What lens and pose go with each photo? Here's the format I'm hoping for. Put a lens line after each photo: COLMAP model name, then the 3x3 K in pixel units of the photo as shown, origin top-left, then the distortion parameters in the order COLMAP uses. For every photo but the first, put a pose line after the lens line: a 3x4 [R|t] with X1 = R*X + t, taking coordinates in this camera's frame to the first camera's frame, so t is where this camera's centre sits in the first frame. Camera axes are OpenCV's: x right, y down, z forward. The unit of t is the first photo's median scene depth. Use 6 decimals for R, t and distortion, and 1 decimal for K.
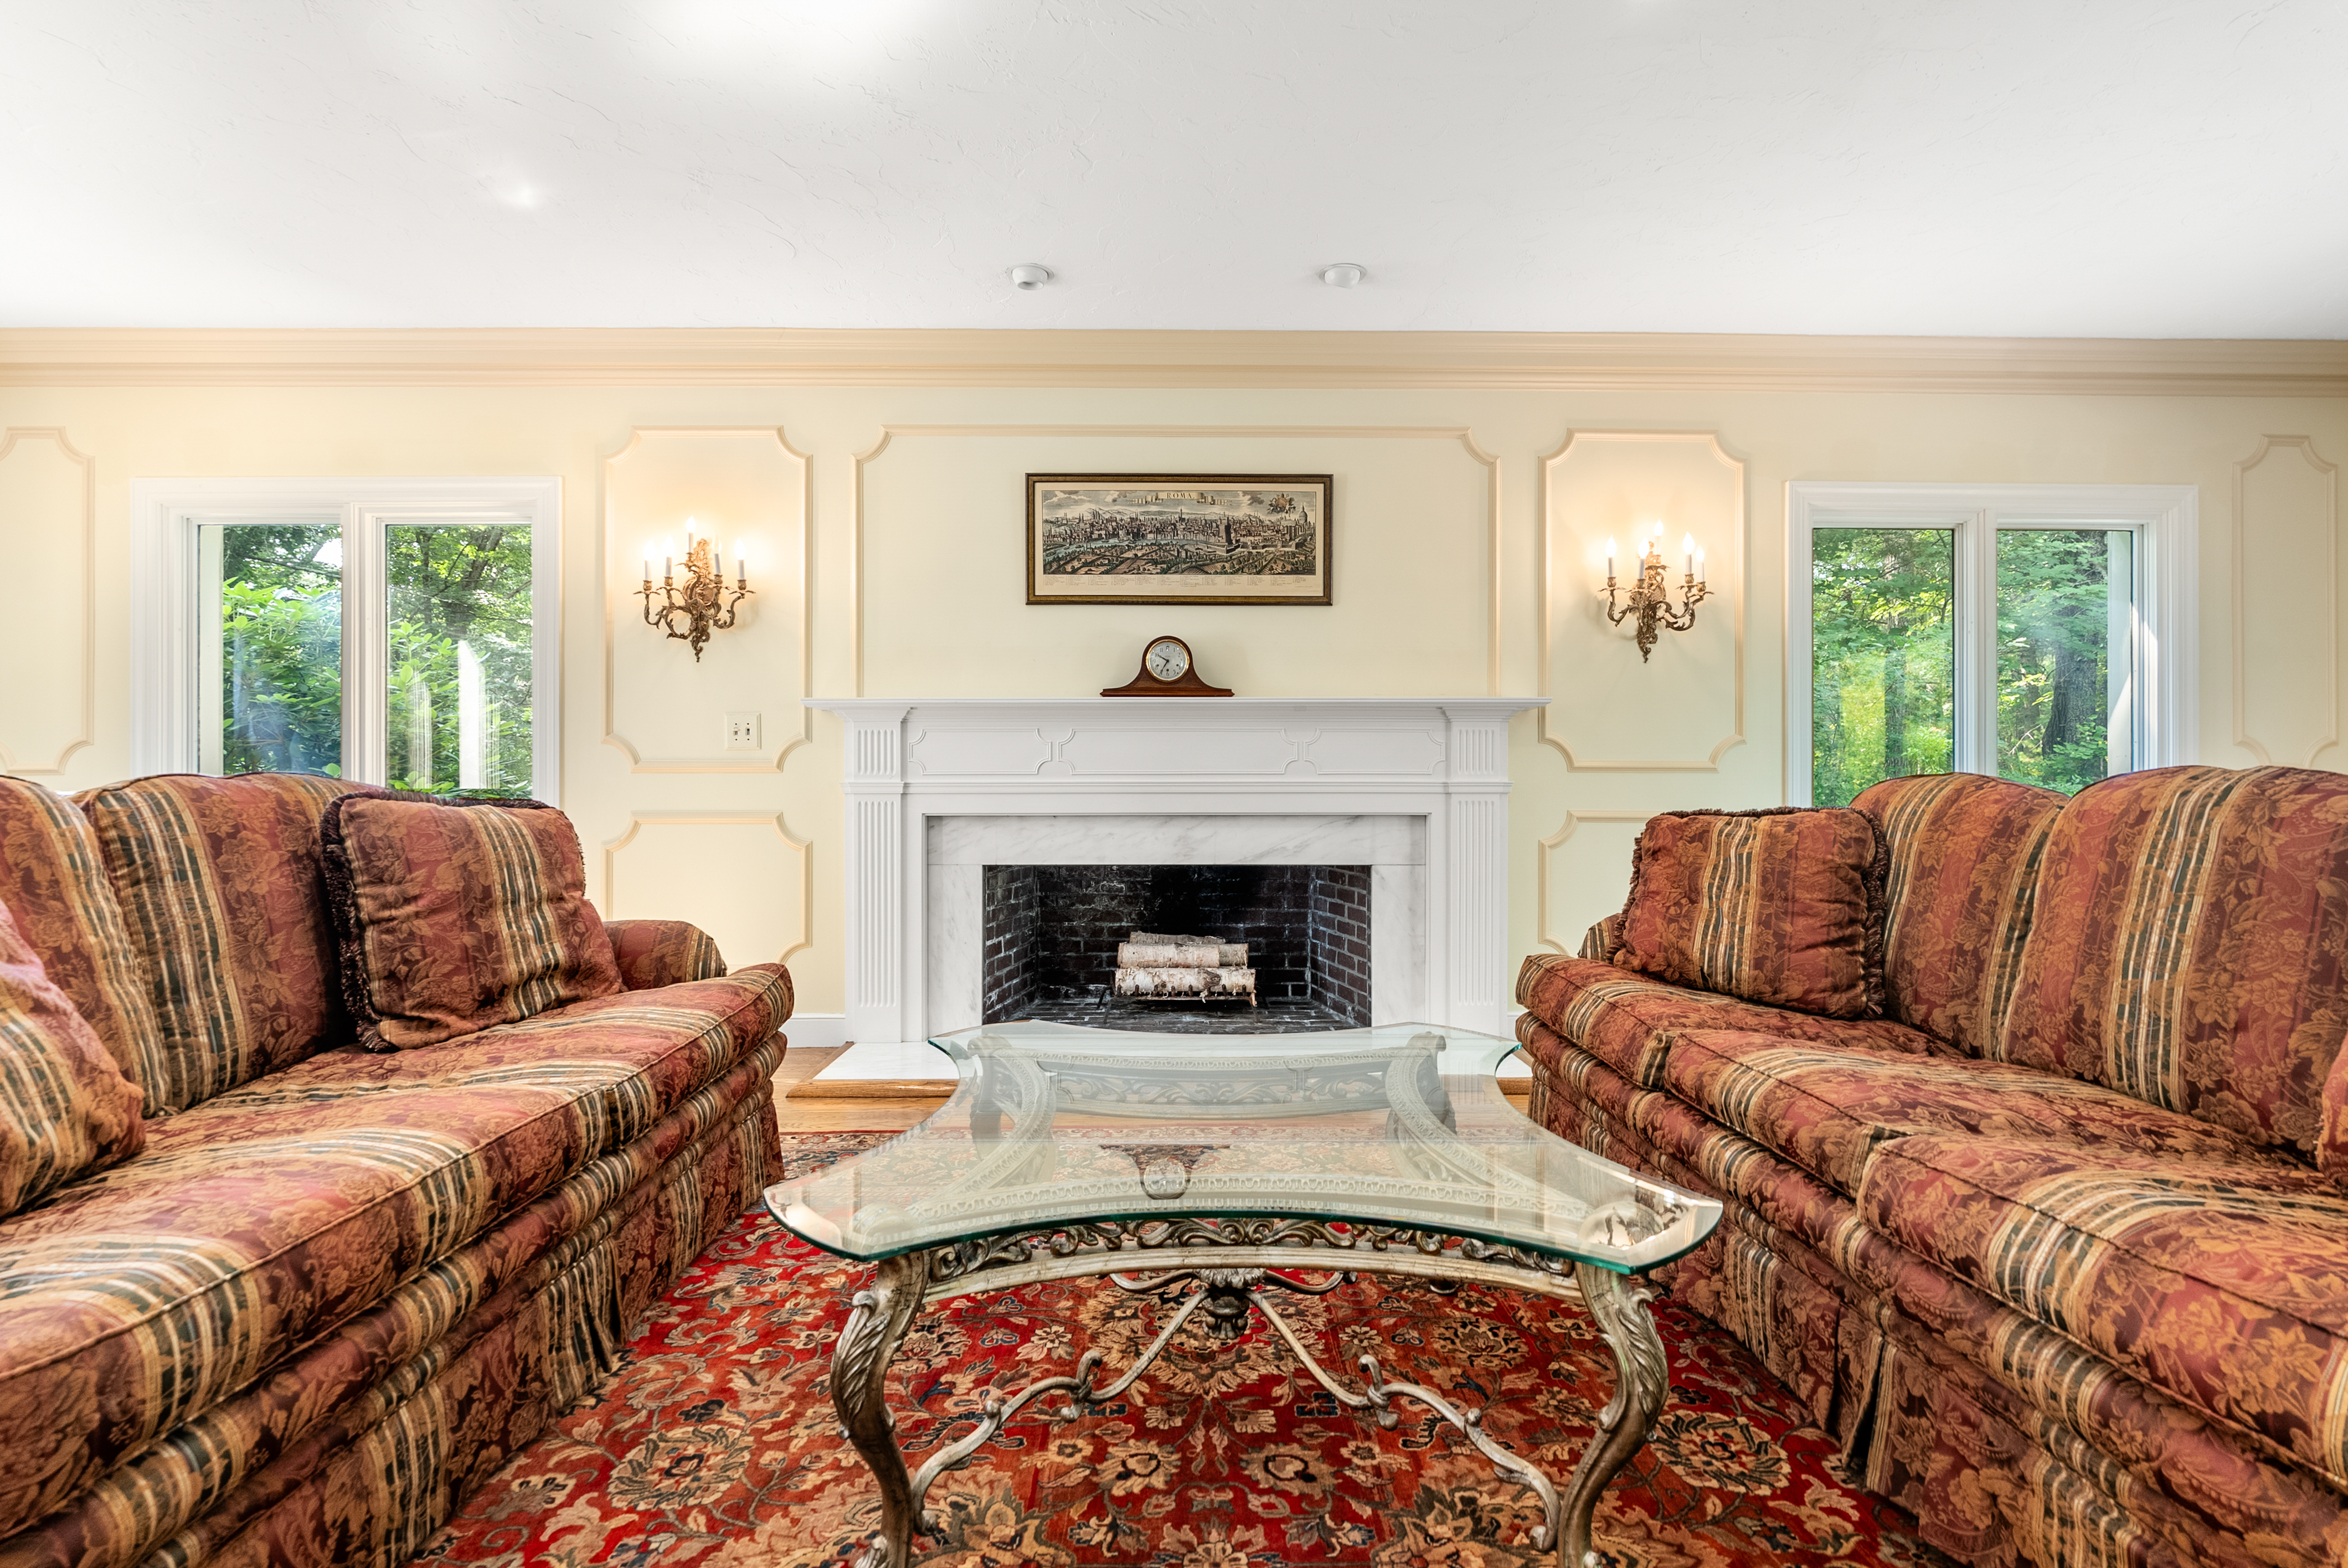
lens RADIAL K [[1042.9, 0, 1252.2], [0, 1042.9, 785.9], [0, 0, 1]] dist [-0.010043, 0.001480]
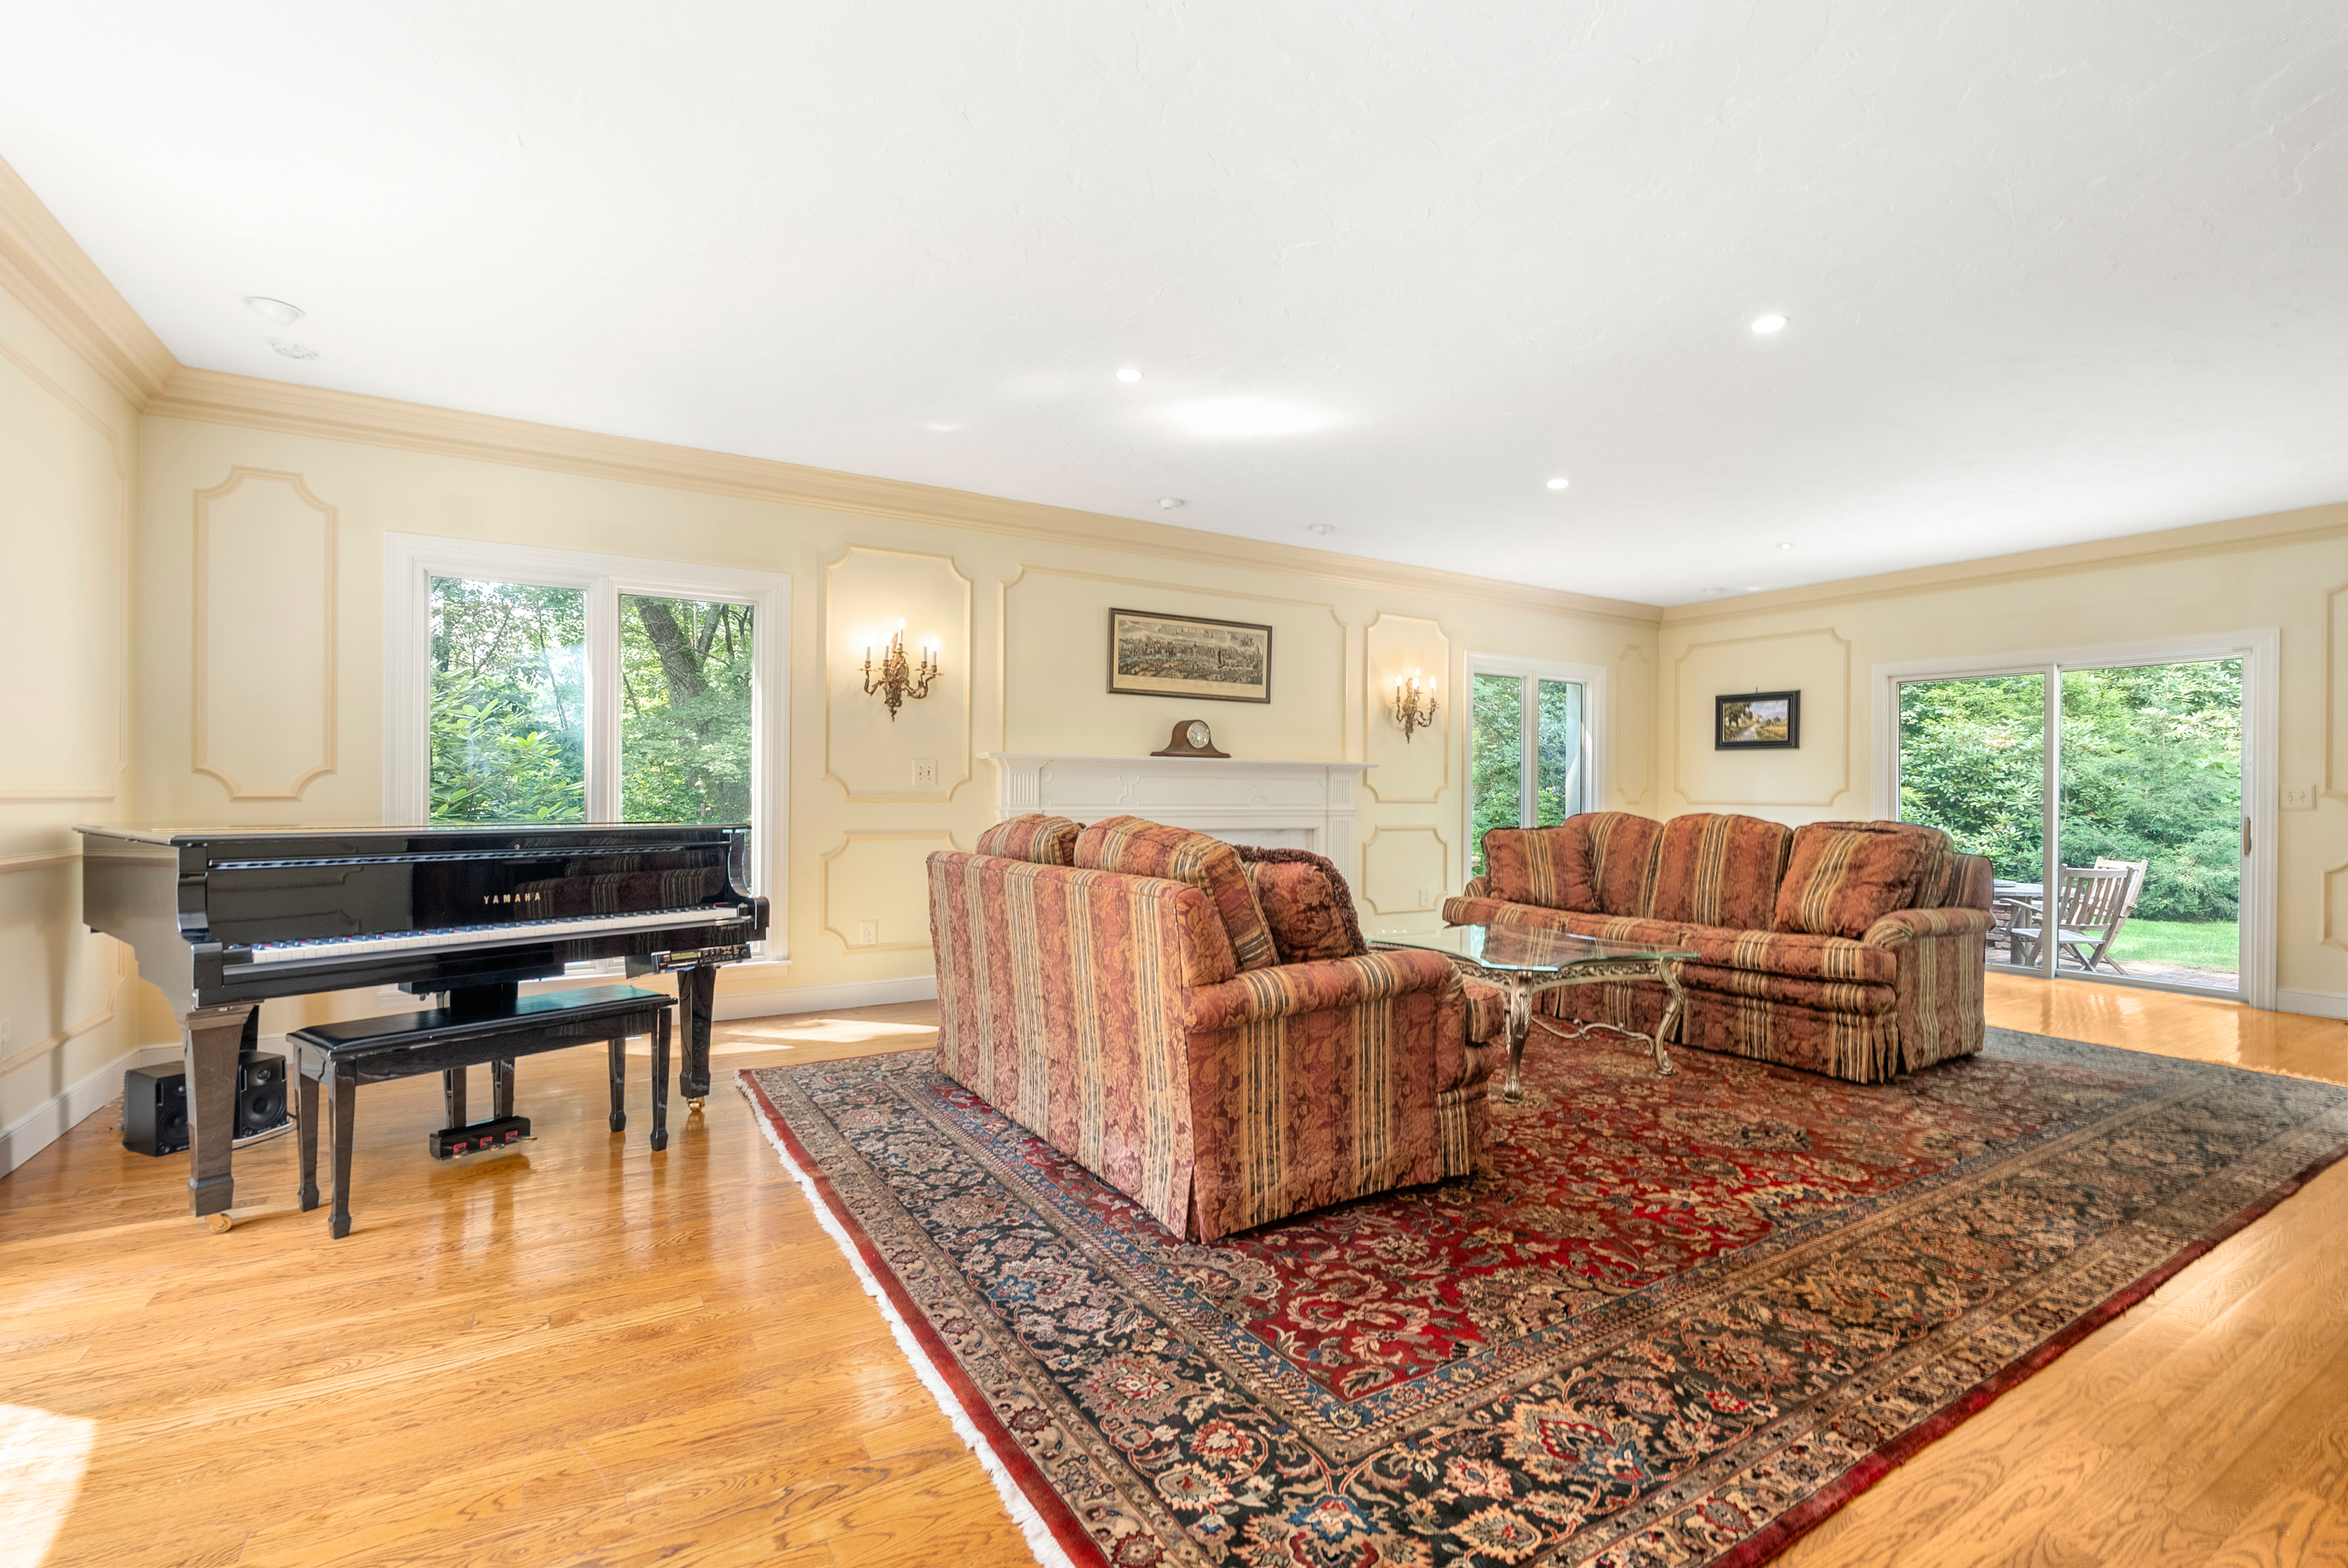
lens RADIAL K [[1042.9, 0, 1168.5], [0, 1042.9, 790.3], [0, 0, 1]] dist [-0.010043, 0.001480]
pose [[0.859335, 0.006293, 0.511375, -0.921346], [-0.008787, 0.999958, 0.002459, -0.037068], [-0.511338, -0.006606, 0.859354, -0.357149]]
